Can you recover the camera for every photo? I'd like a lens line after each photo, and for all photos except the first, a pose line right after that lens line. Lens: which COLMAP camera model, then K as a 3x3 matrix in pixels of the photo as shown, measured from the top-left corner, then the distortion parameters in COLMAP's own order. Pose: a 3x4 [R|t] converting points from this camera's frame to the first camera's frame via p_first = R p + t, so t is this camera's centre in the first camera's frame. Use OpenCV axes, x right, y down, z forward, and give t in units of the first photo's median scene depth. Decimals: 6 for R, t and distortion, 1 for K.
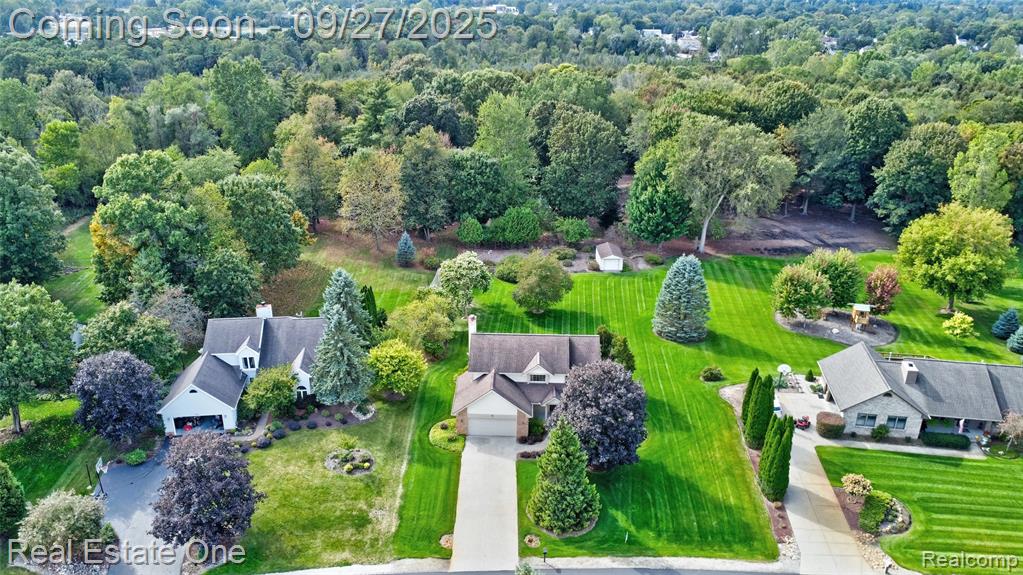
lens RADIAL K [[739.0, 0, 513.9], [0, 739.0, 308.2], [0, 0, 1]] dist [-0.022050, -0.015645]
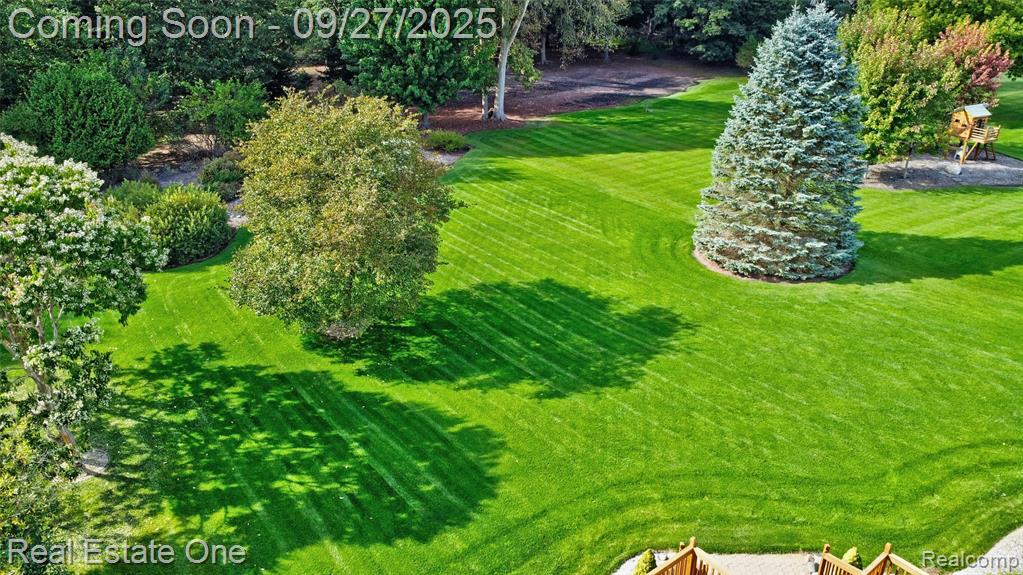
lens RADIAL K [[739.0, 0, 506.5], [0, 739.0, 288.7], [0, 0, 1]] dist [-0.022050, -0.015645]
pose [[0.769753, -0.279615, 0.573842, -0.075672], [0.272478, 0.956873, 0.100751, -0.021344], [-0.577266, 0.078806, 0.812745, 0.777656]]
